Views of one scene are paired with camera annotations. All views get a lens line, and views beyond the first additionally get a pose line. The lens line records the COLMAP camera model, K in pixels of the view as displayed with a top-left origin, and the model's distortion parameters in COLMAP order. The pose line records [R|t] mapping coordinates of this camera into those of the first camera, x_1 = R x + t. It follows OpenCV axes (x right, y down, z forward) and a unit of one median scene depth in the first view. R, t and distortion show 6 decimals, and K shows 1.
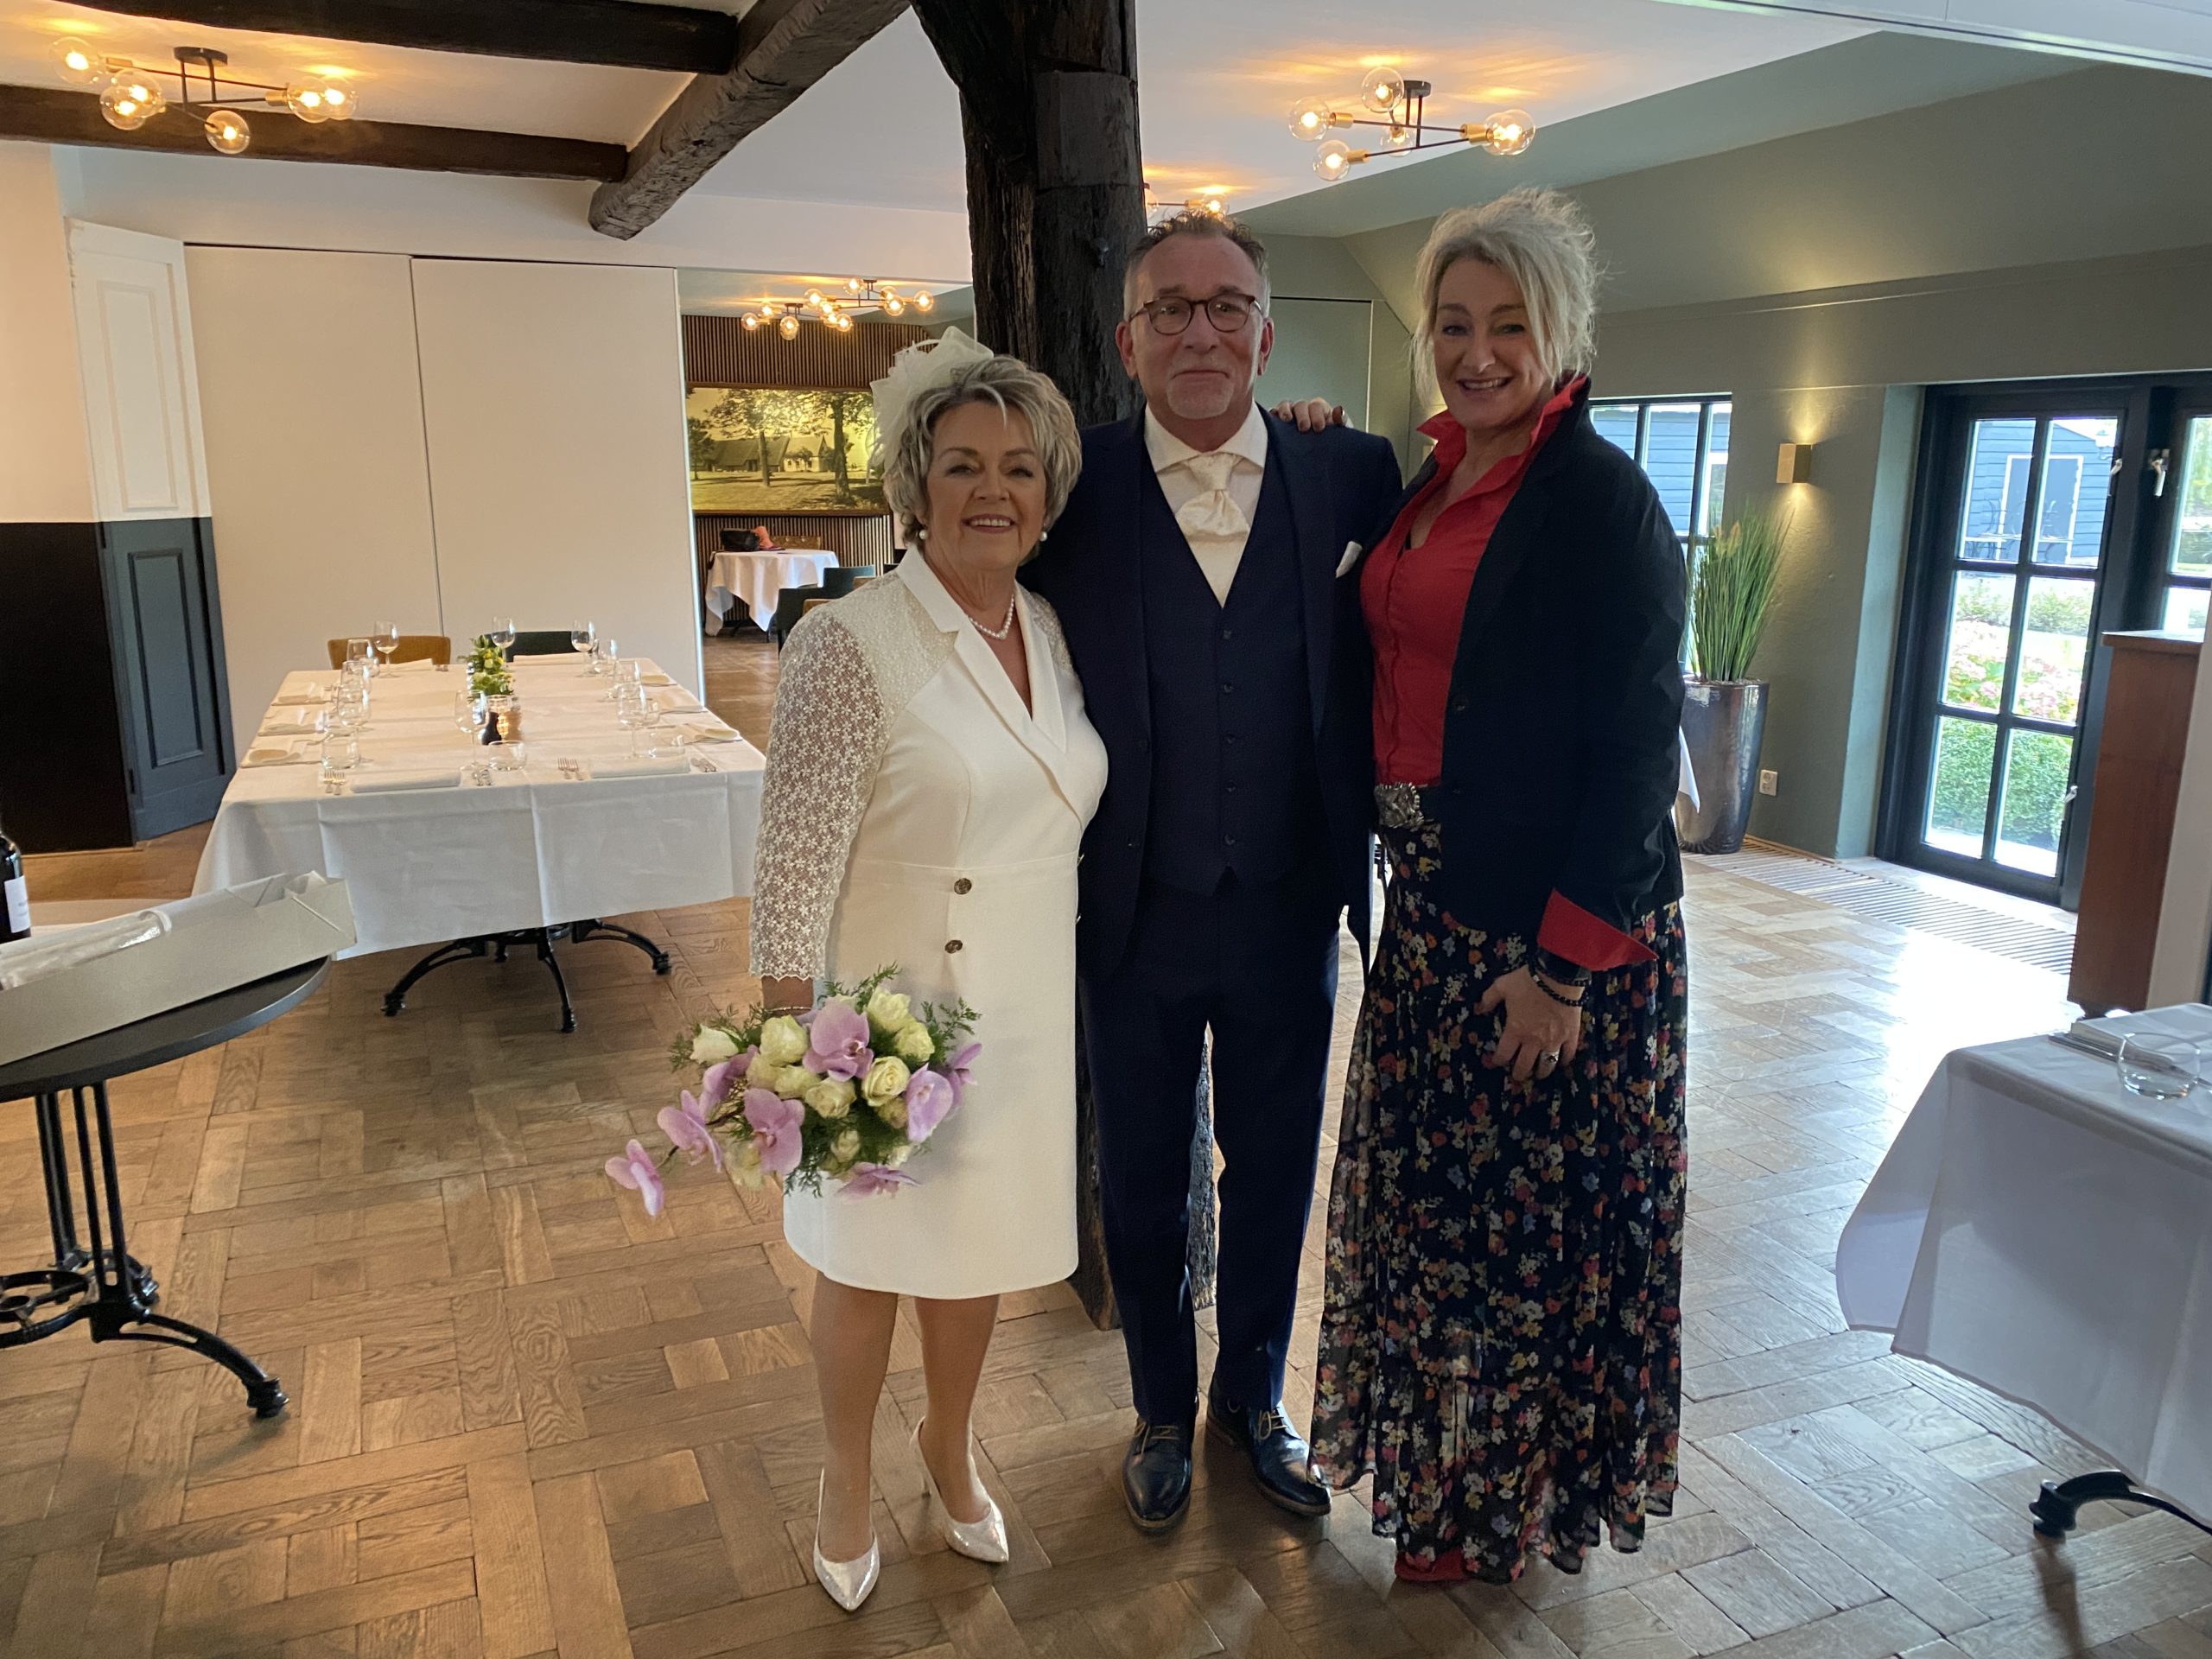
lens RADIAL K [[1689.4, 0, 1092.5], [0, 1689.4, 818.1], [0, 0, 1]] dist [0.037783, -0.036964]
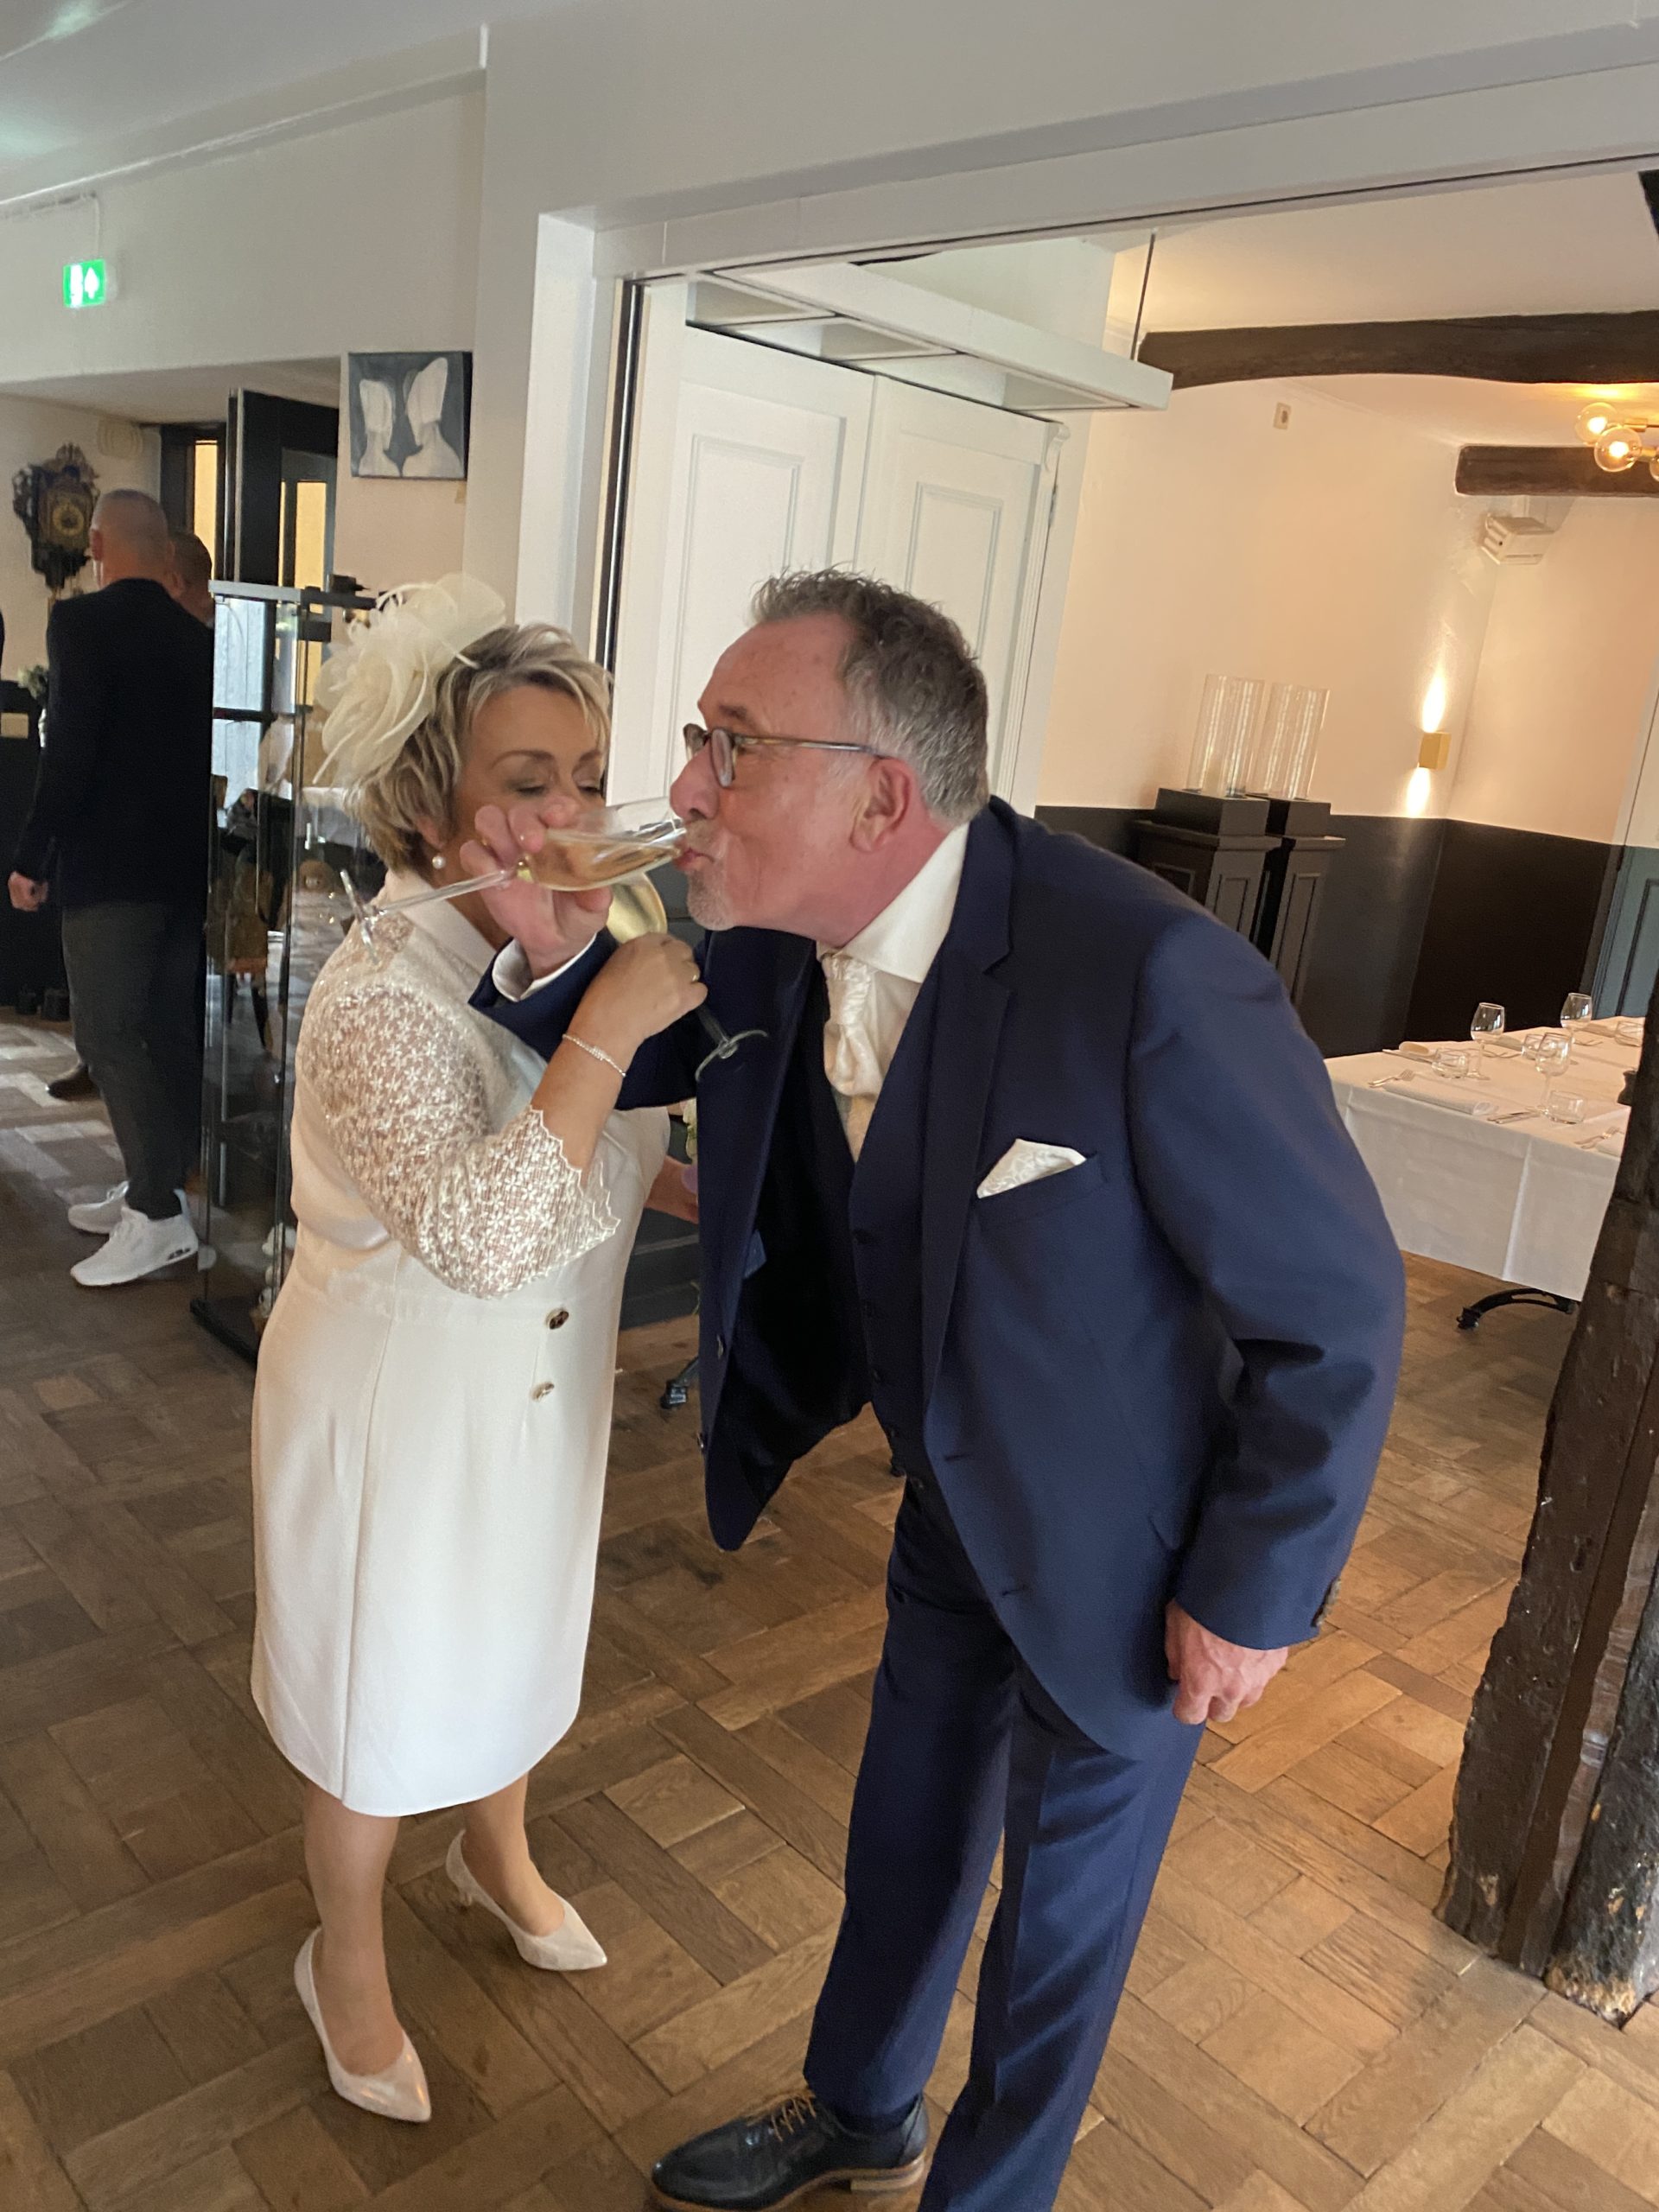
lens RADIAL K [[1689.4, 0, 844.3], [0, 1689.4, 1082.6], [0, 0, 1]] dist [0.037783, -0.036964]
pose [[0.345626, 0.258746, -0.901994, 0.354387], [-0.301521, 0.940881, 0.154365, -0.070749], [0.888610, 0.218618, 0.403210, 0.226612]]
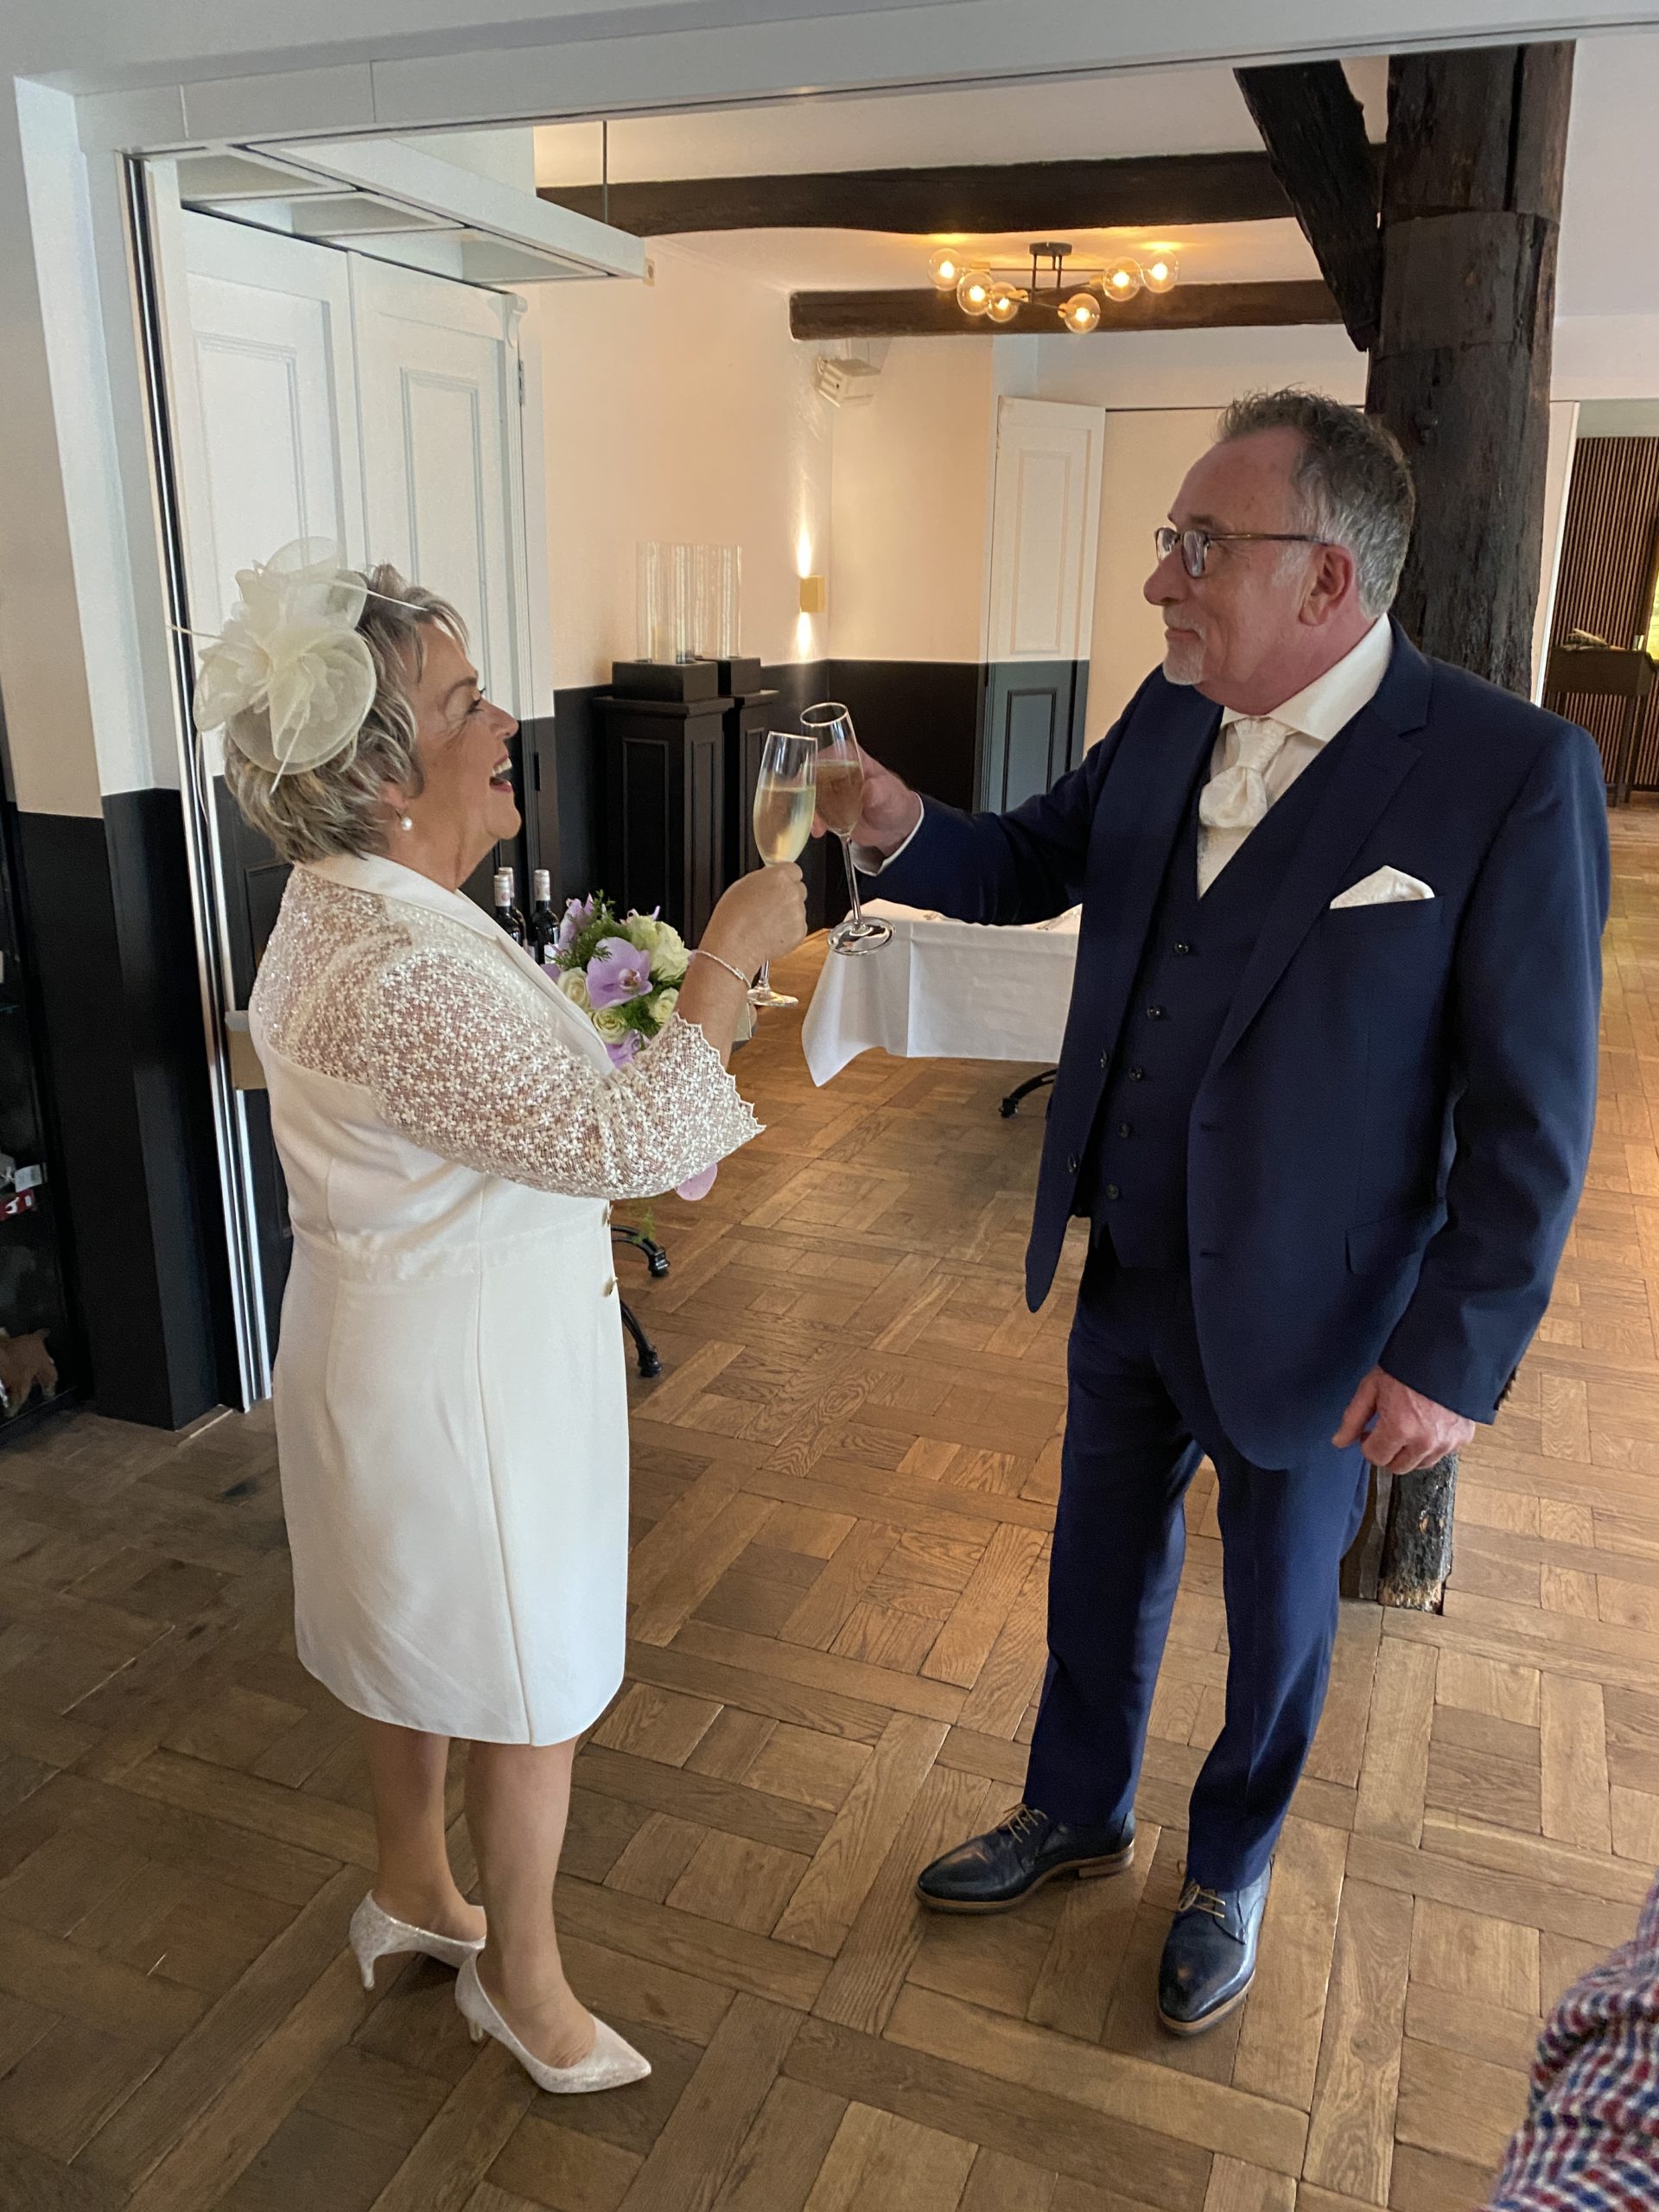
lens RADIAL K [[1689.4, 0, 826.1], [0, 1689.4, 1121.3], [0, 0, 1]] dist [0.037783, -0.036964]
pose [[0.712316, 0.220137, -0.666443, 0.272216], [-0.153710, 0.975417, 0.157906, -0.044052], [0.684821, -0.010040, 0.728642, 0.081809]]
